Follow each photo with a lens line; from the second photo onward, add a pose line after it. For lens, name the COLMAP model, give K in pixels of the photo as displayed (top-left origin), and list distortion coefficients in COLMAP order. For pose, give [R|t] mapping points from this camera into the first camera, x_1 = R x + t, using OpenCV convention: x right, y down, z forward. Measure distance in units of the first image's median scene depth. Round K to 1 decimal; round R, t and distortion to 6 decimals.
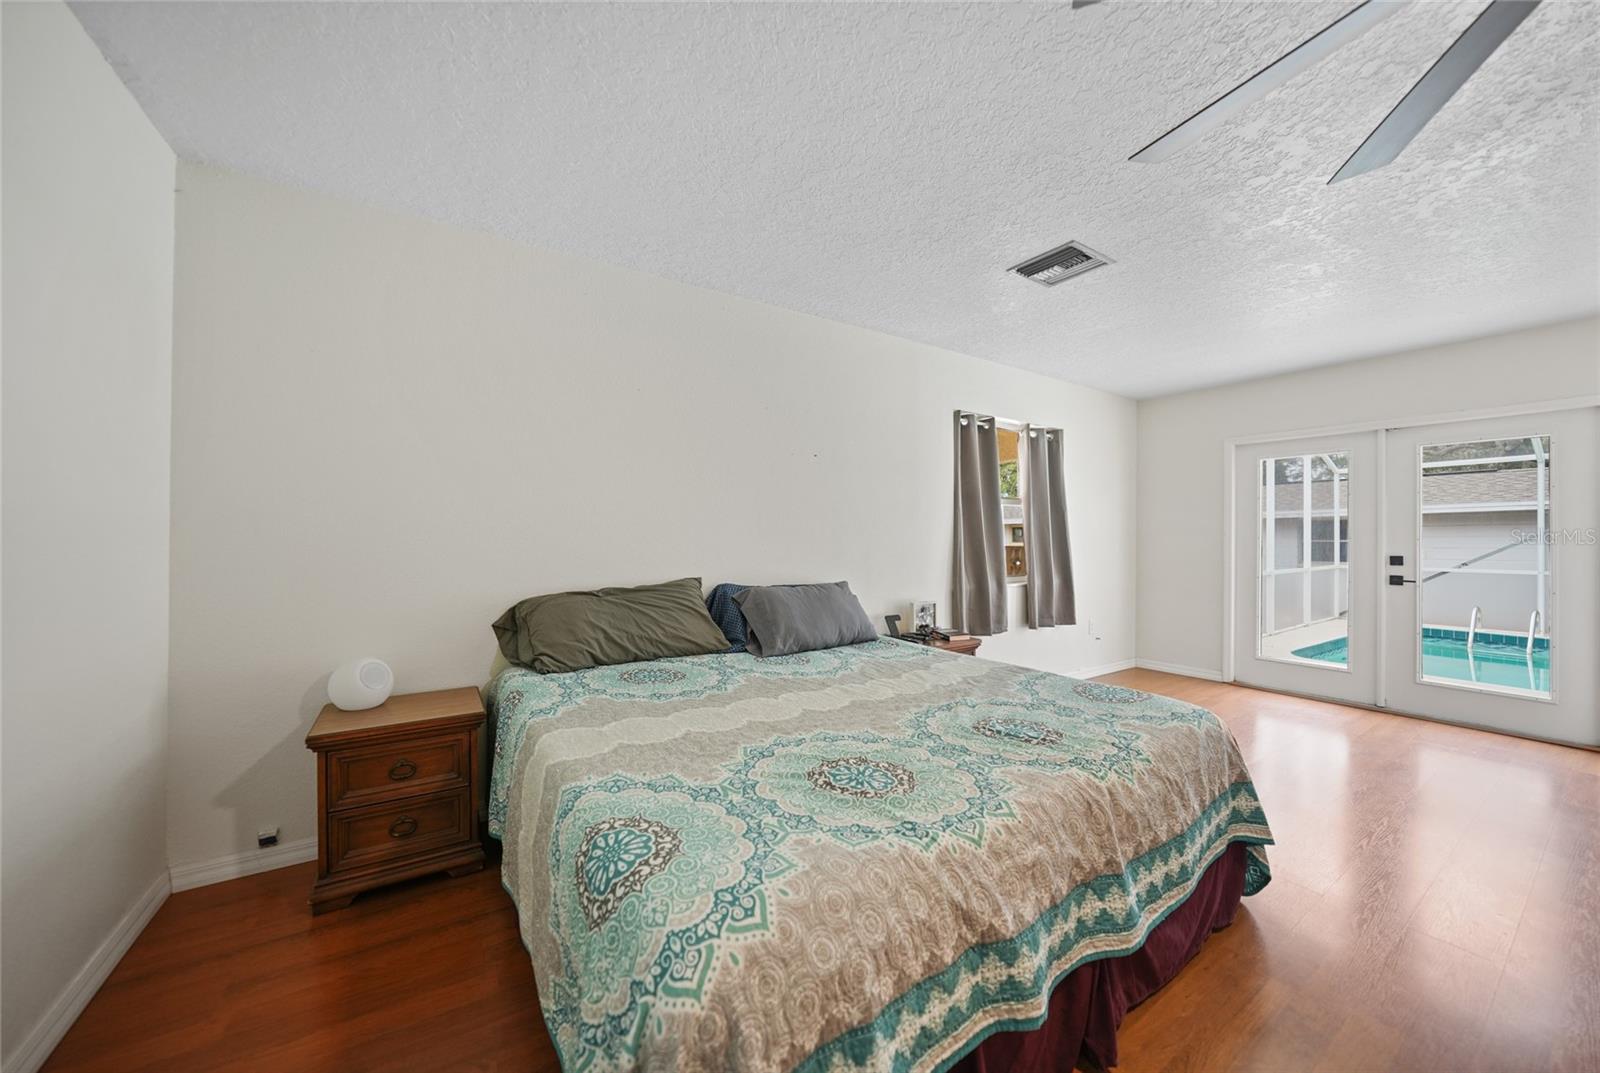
lens RADIAL K [[561.9, 0, 795.8], [0, 561.9, 552.0], [0, 0, 1]] dist [-0.021565, 0.000042]
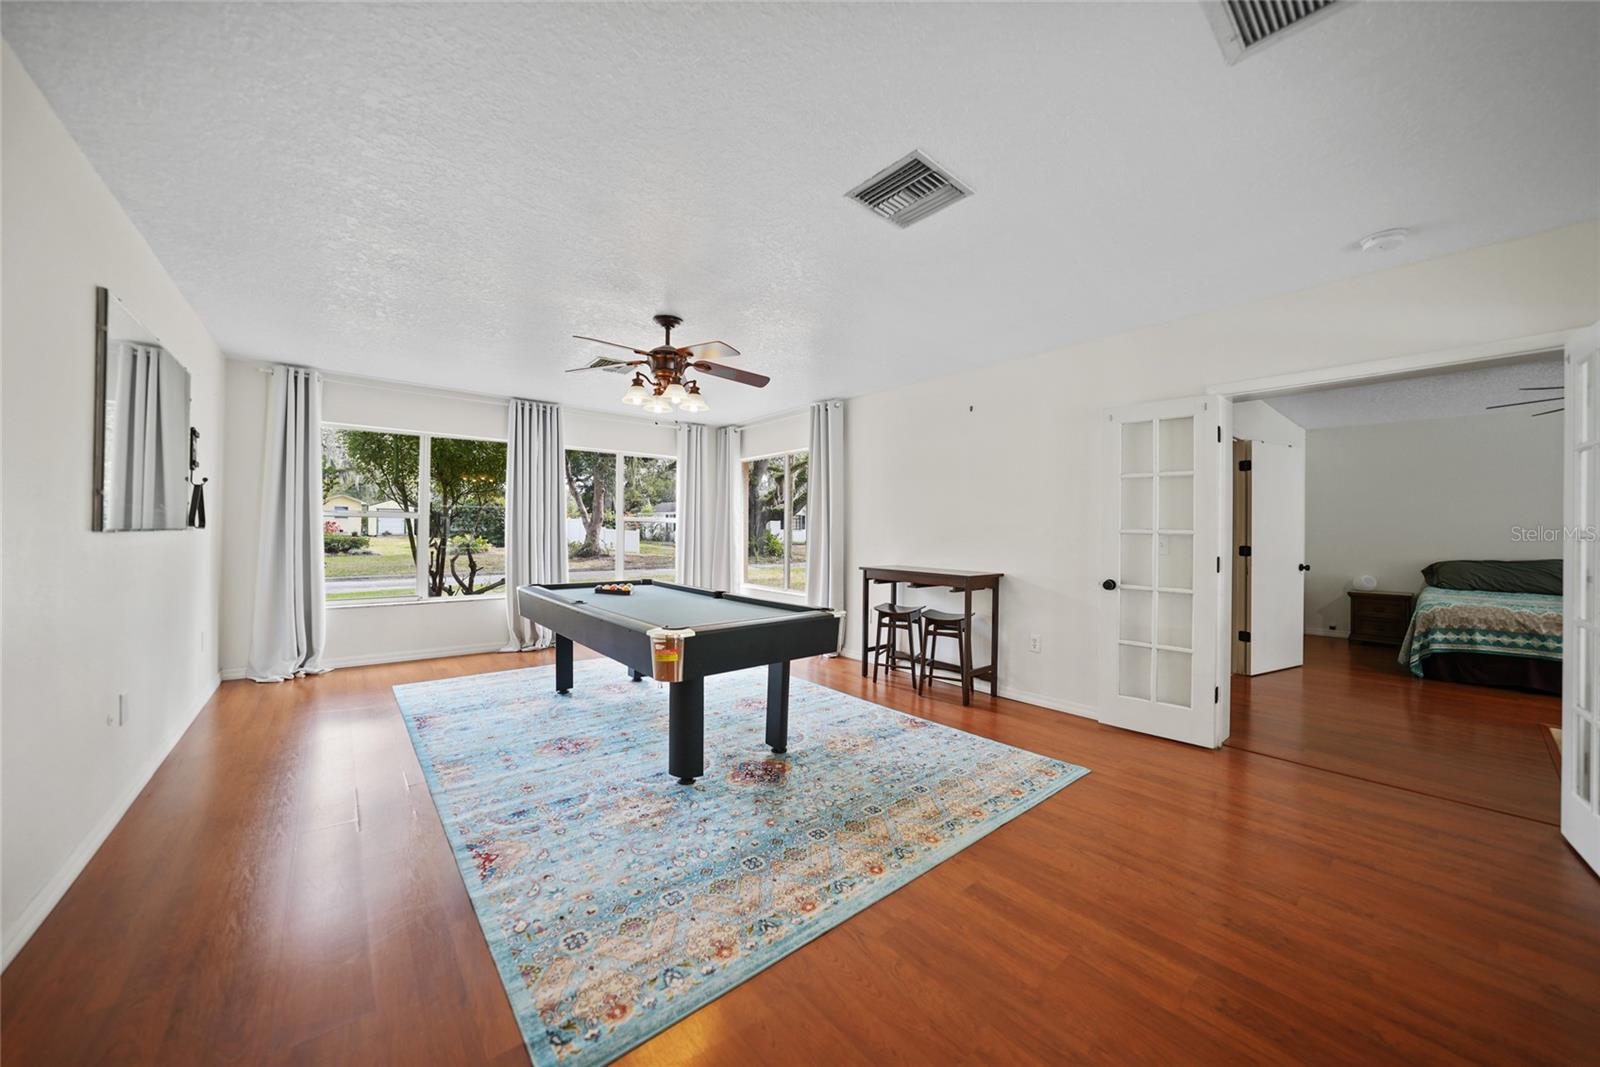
lens RADIAL K [[562.9, 0, 802.8], [0, 562.9, 519.9], [0, 0, 1]] dist [-0.025153, 0.006291]
pose [[0.124429, -0.022944, -0.991963, 1.617167], [-0.033056, 0.999082, -0.027255, 0.058670], [0.991678, 0.036182, 0.123556, -2.140593]]
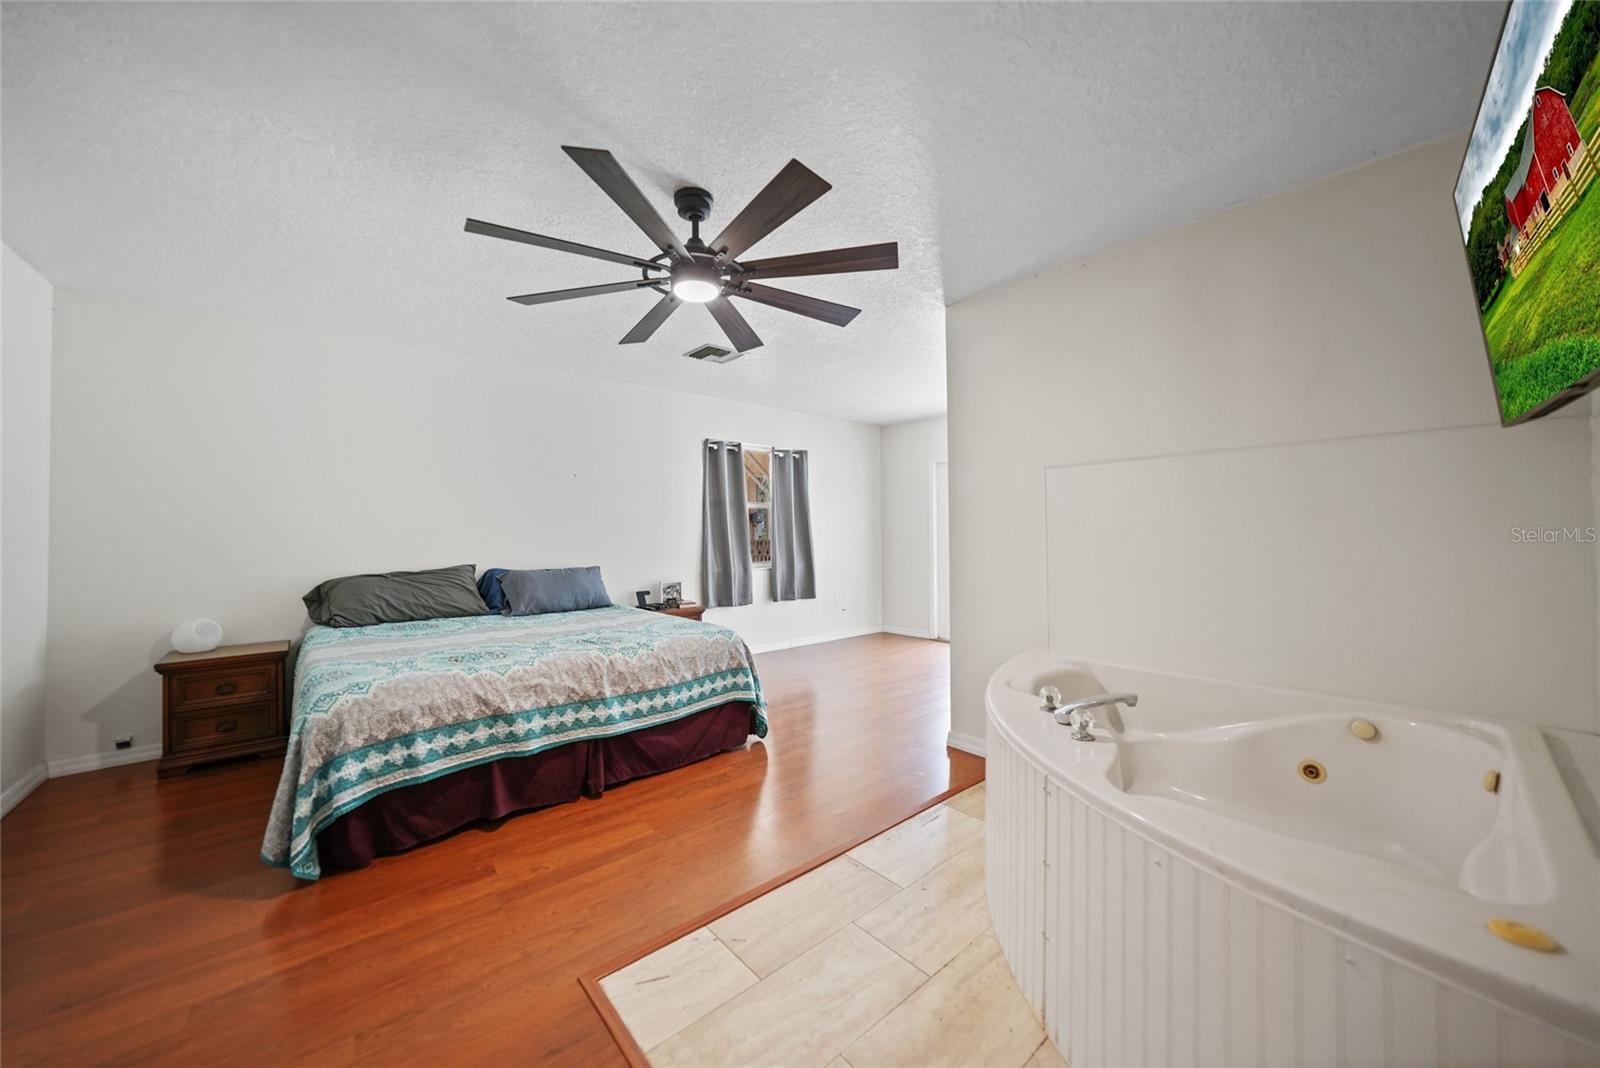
lens RADIAL K [[566.8, 0, 799.2], [0, 566.8, 539.1], [0, 0, 1]] dist [-0.022649, 0.004613]
pose [[0.990527, -0.012450, 0.136753, 0.531357], [0.014852, 0.999753, -0.016554, 0.021261], [-0.136513, 0.018429, 0.990467, -0.607380]]
